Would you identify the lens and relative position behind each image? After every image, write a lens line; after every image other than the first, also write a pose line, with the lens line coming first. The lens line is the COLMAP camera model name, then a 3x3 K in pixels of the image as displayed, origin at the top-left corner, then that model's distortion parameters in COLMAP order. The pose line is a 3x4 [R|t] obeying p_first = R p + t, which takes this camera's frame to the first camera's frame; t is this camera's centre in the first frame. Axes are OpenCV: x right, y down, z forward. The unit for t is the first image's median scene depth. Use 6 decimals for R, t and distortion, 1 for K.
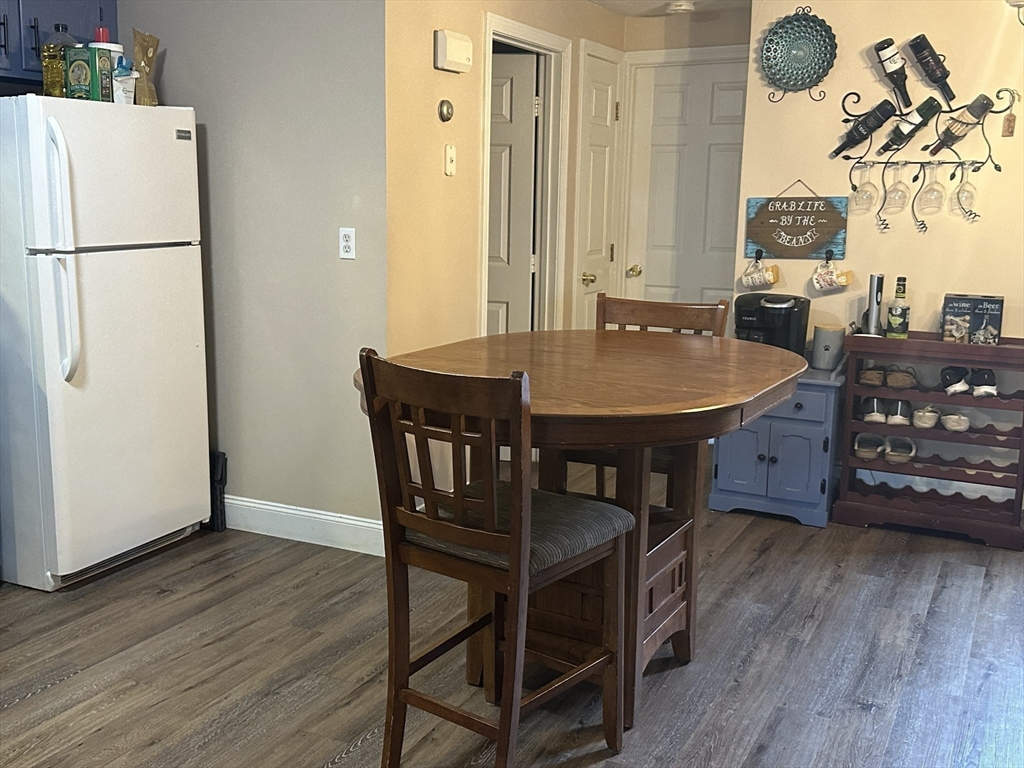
lens RADIAL K [[1060.4, 0, 512.0], [0, 1060.4, 381.7], [0, 0, 1]] dist [0.000516, 0.000000]
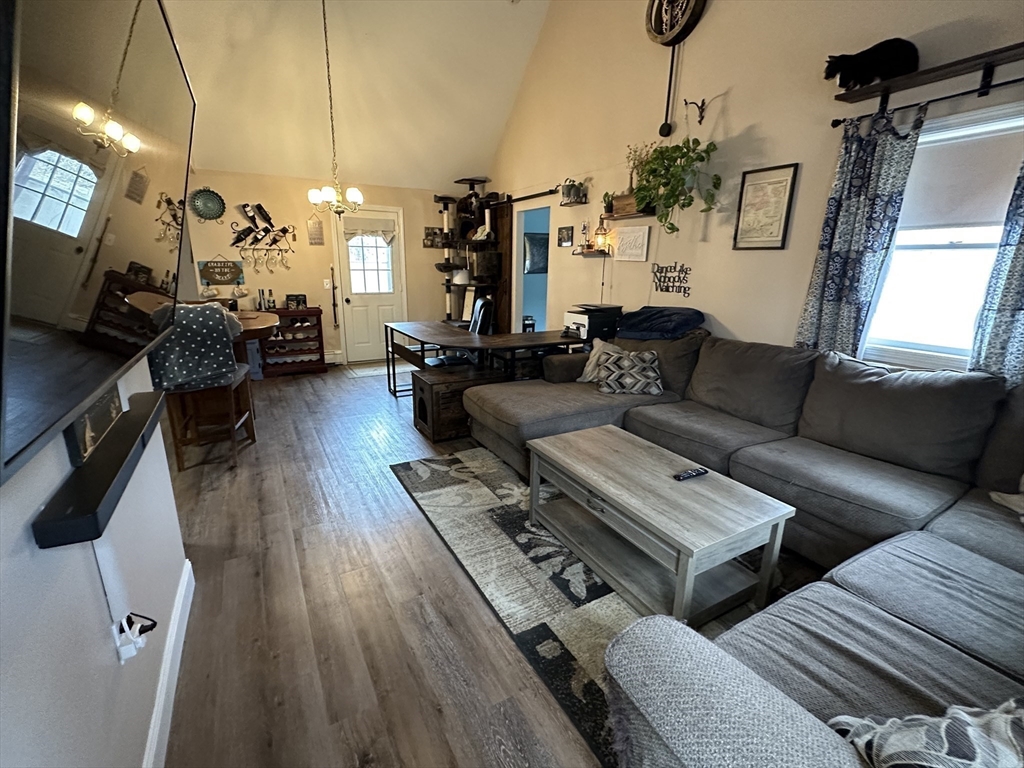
lens RADIAL K [[460.2, 0, 511.3], [0, 460.2, 389.6], [0, 0, 1]] dist [-0.001781, 0.000394]
pose [[0.554267, -0.224889, 0.801382, -0.336002], [0.134025, 0.974358, 0.180733, 0.029788], [-0.821478, 0.007231, 0.570195, -0.261859]]
